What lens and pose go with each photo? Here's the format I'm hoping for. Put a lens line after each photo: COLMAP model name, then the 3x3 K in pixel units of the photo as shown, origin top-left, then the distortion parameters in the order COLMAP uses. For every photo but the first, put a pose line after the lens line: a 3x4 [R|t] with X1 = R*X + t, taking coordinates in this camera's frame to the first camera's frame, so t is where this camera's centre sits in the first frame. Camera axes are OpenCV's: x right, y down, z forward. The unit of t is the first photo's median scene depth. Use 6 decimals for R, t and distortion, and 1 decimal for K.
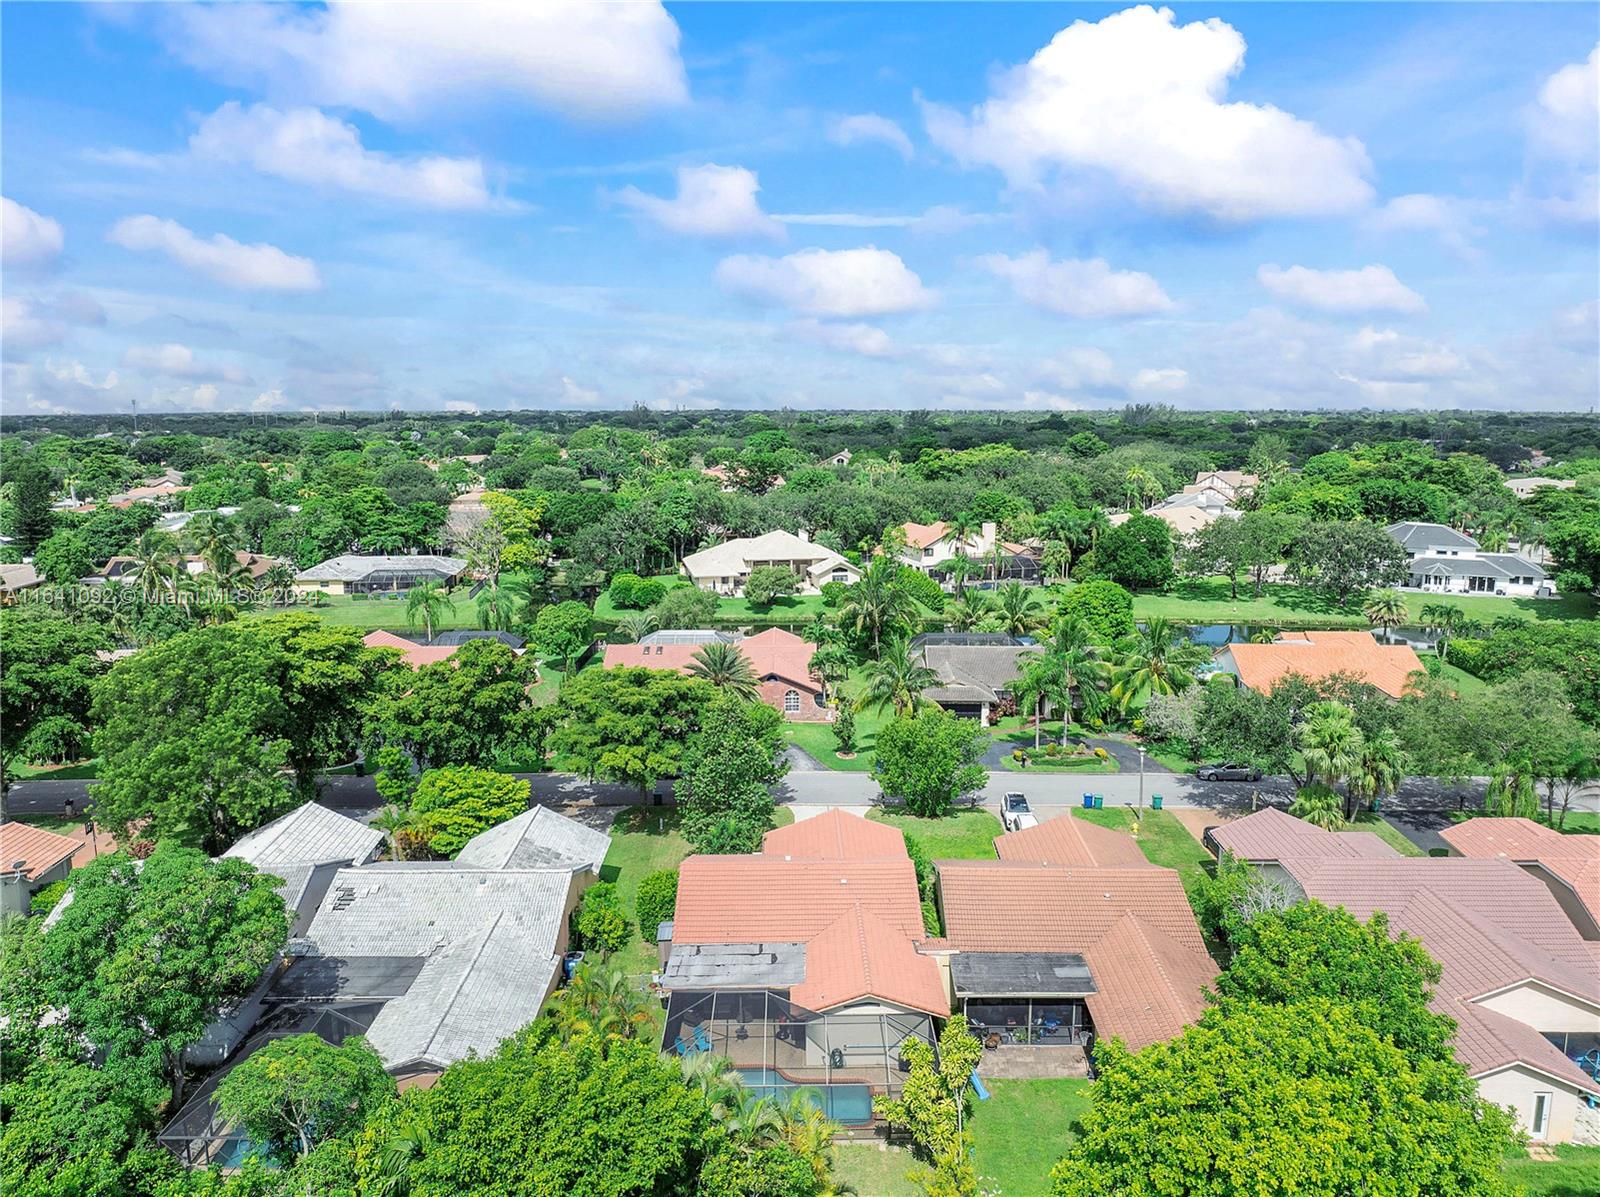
lens RADIAL K [[1144.2, 0, 808.9], [0, 1144.2, 593.6], [0, 0, 1]] dist [-0.031835, -0.008046]
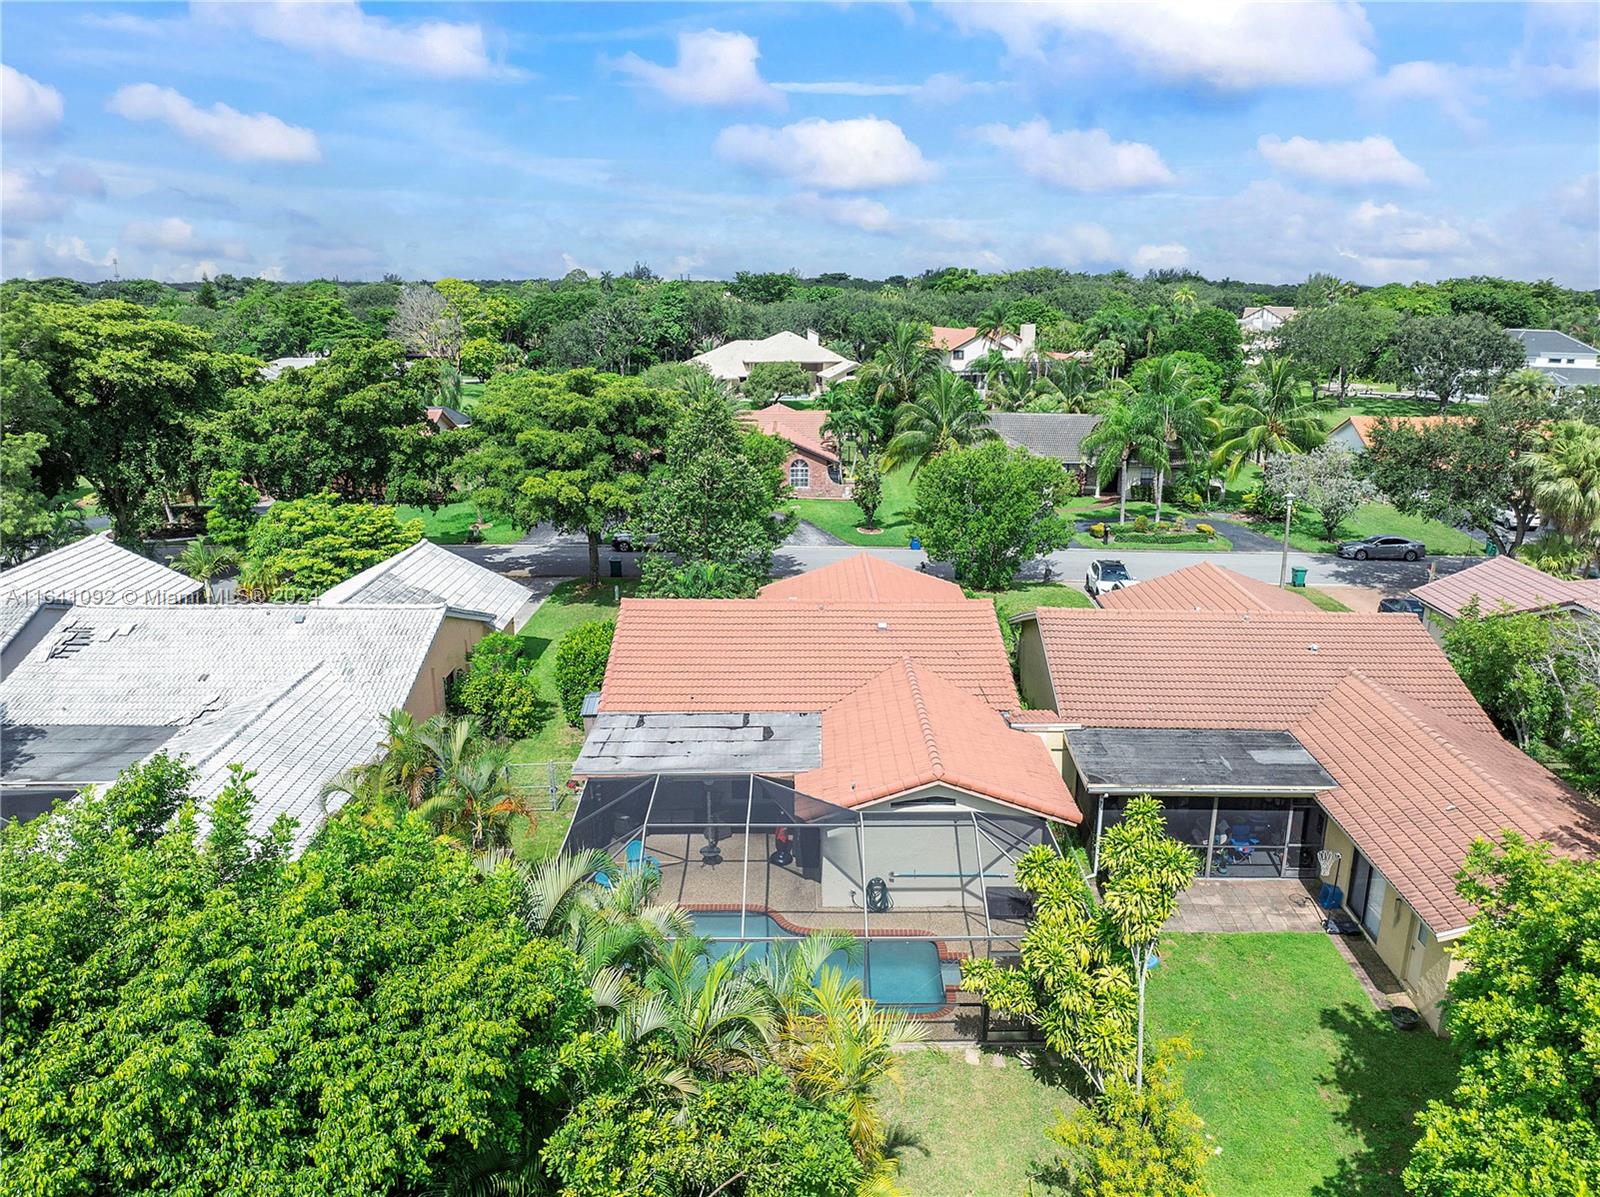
lens RADIAL K [[1144.2, 0, 808.9], [0, 1144.2, 593.6], [0, 0, 1]] dist [-0.031835, -0.008046]
pose [[0.999951, 0.008505, -0.004989, -0.005125], [-0.007953, 0.994769, 0.101839, 0.138307], [0.005830, -0.101795, 0.994788, 0.309039]]
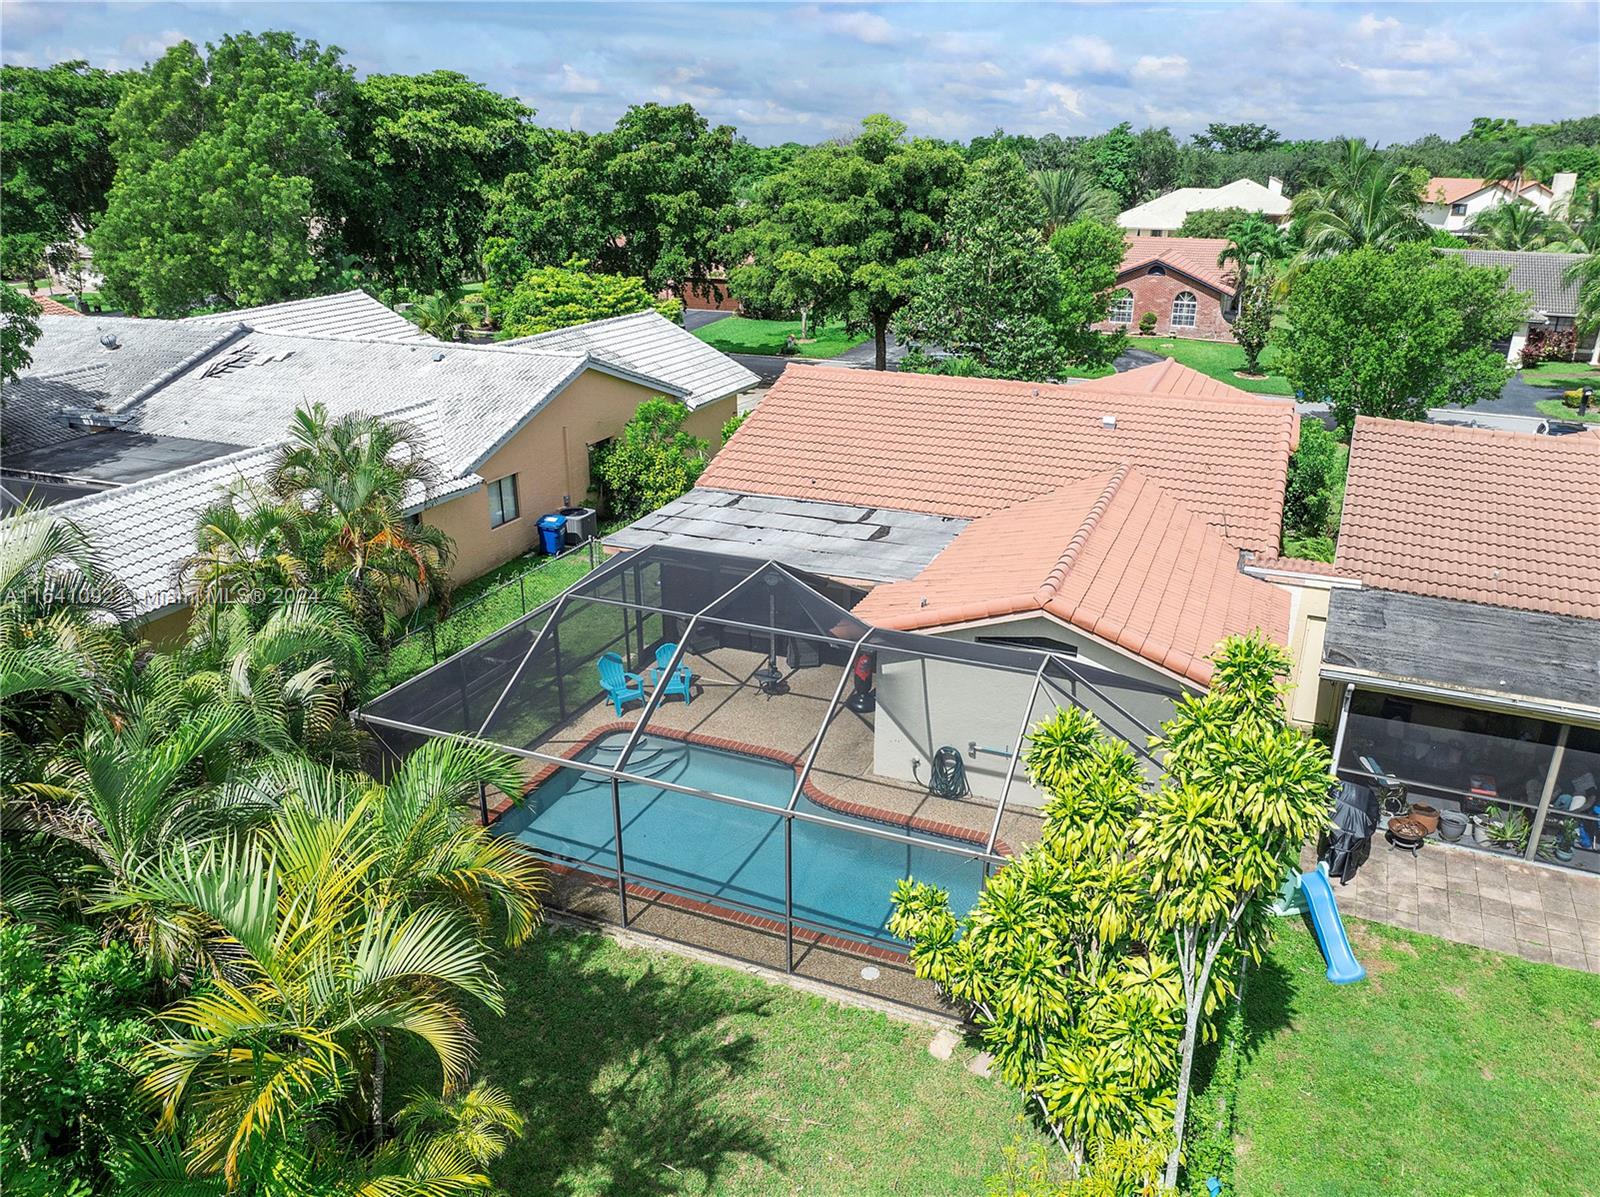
lens RADIAL K [[1144.2, 0, 808.9], [0, 1144.2, 593.6], [0, 0, 1]] dist [-0.031835, -0.008046]
pose [[0.915968, 0.148106, -0.372918, 0.078425], [-0.071609, 0.974803, 0.211259, 0.187219], [0.394811, -0.166802, 0.903494, 0.443984]]
